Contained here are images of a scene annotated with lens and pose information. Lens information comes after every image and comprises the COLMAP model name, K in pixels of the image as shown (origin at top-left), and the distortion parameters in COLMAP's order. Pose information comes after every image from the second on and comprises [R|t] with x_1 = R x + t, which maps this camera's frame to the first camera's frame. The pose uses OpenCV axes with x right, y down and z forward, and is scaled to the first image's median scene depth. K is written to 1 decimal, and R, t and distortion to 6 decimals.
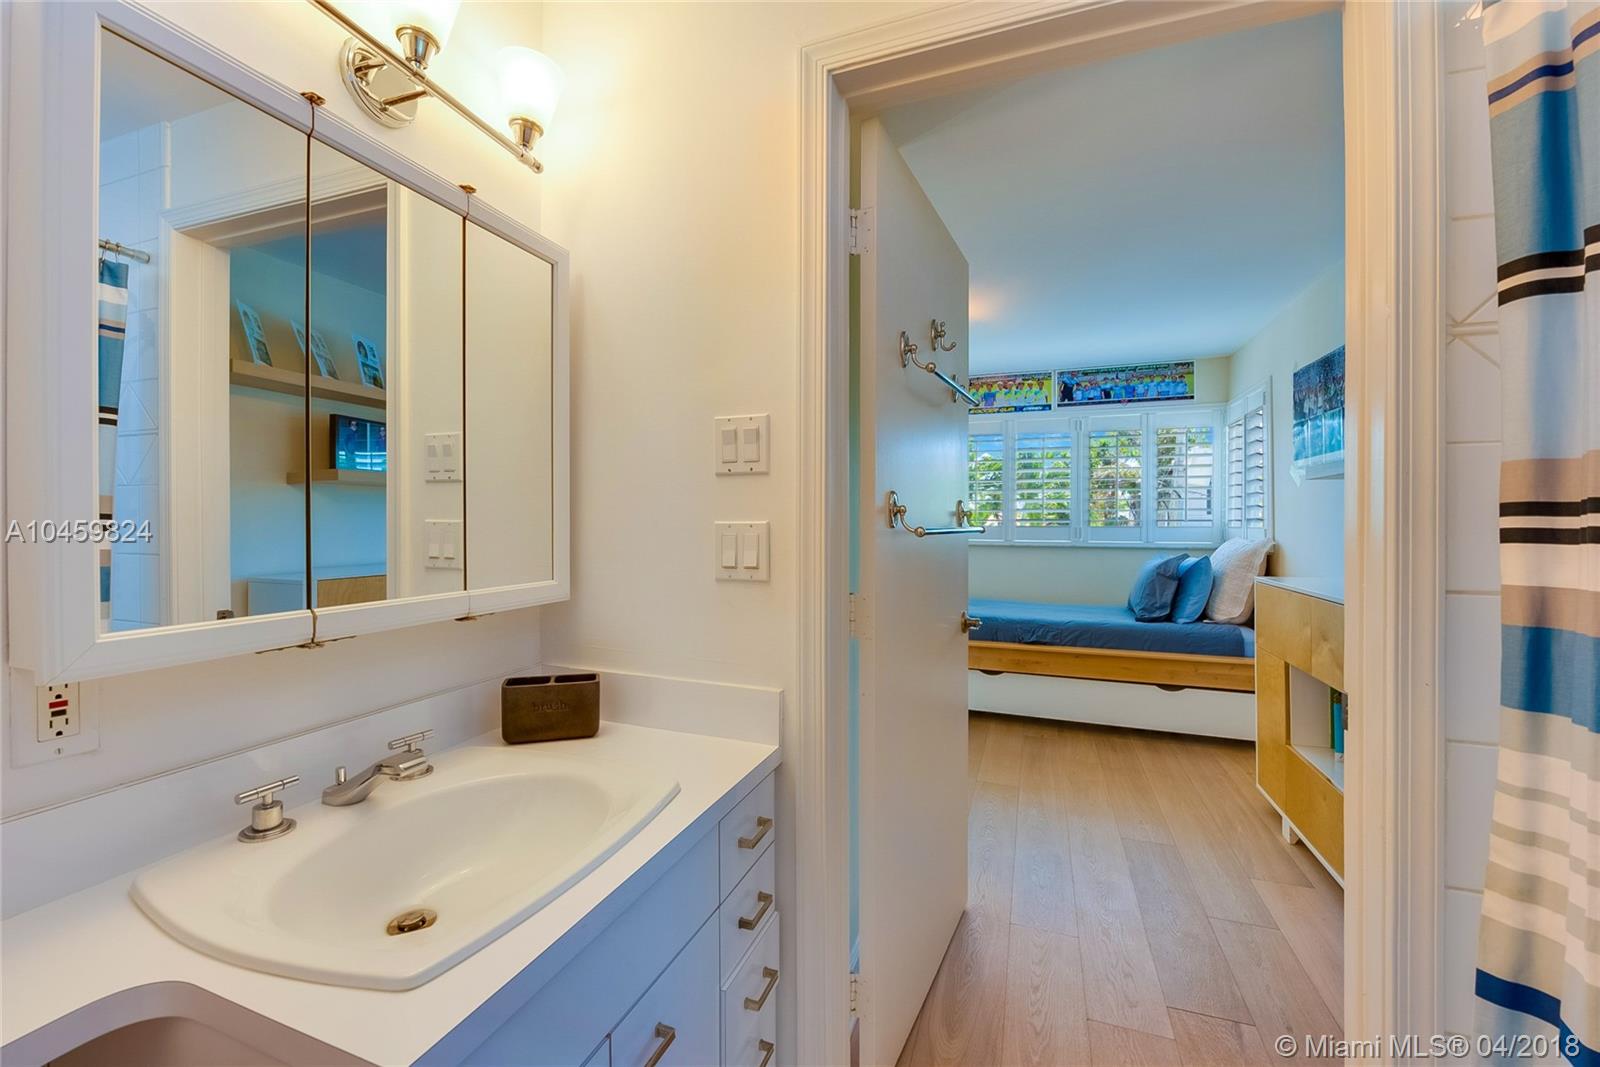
lens RADIAL K [[637.5, 0, 800.4], [0, 637.5, 528.2], [0, 0, 1]] dist [0.000915, 0.000104]
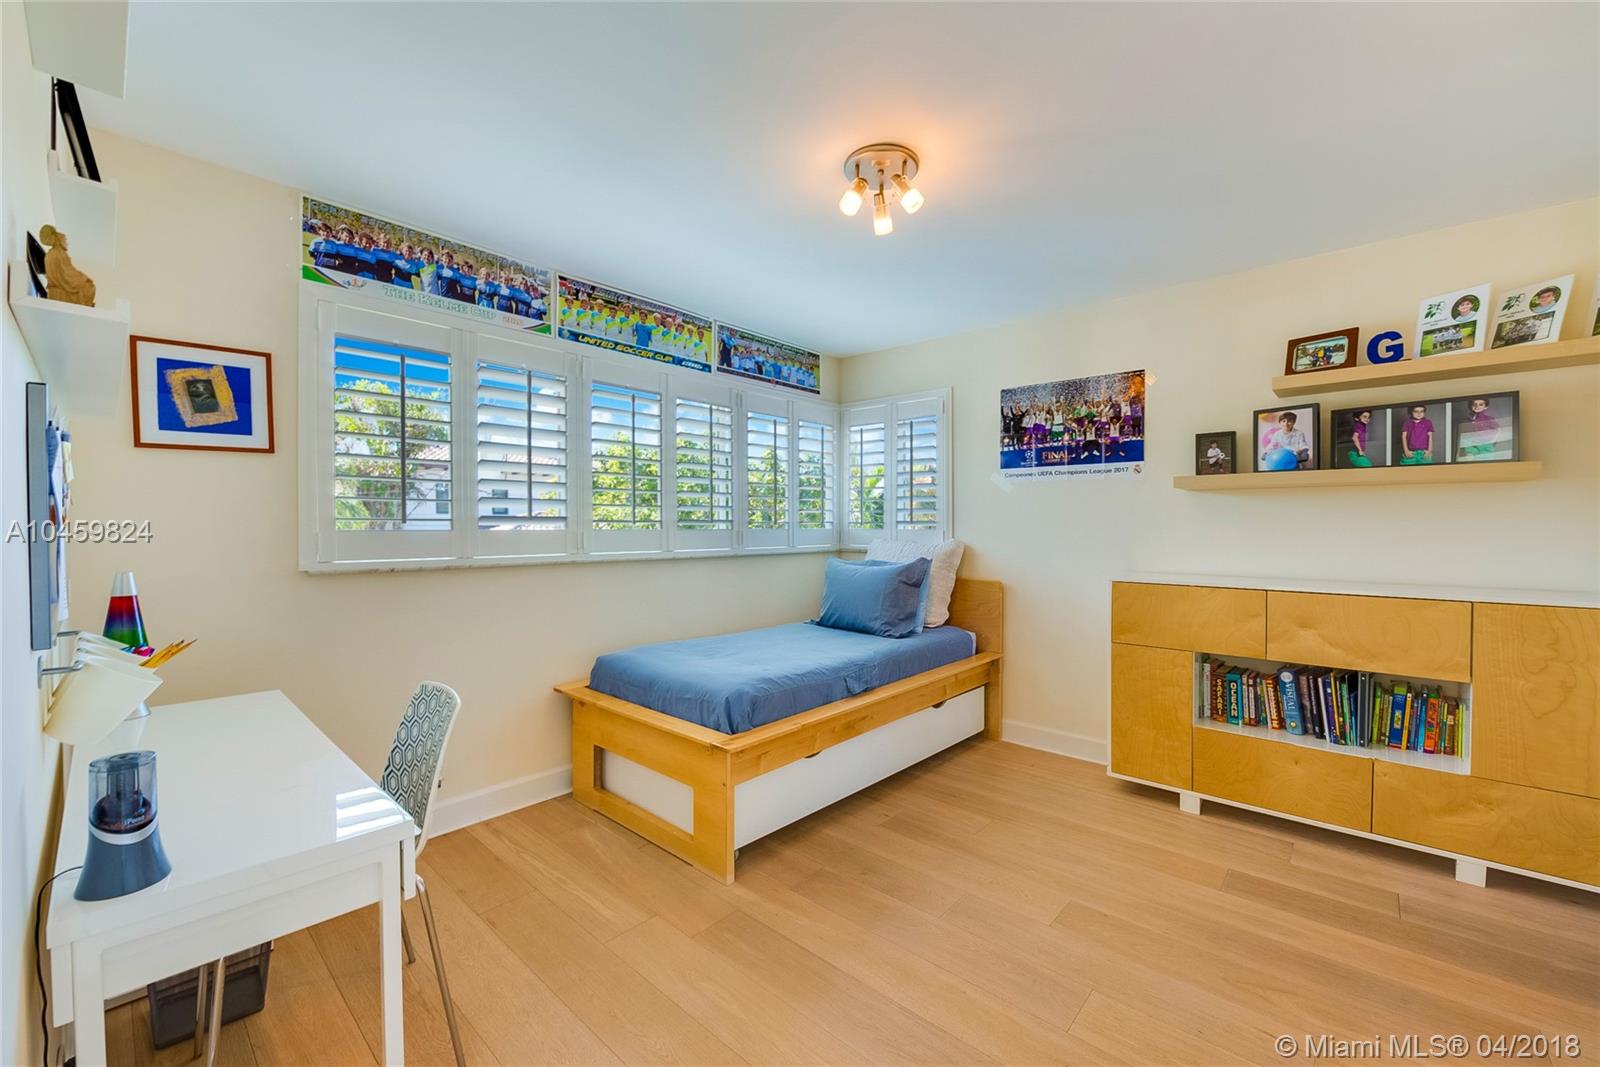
lens RADIAL K [[637.5, 0, 802.9], [0, 637.5, 531.2], [0, 0, 1]] dist [0.000915, 0.000104]
pose [[0.371868, -0.011476, 0.928215, -0.261681], [0.006084, 0.999932, 0.009925, -0.007998], [-0.928266, 0.001956, 0.371913, 0.633227]]
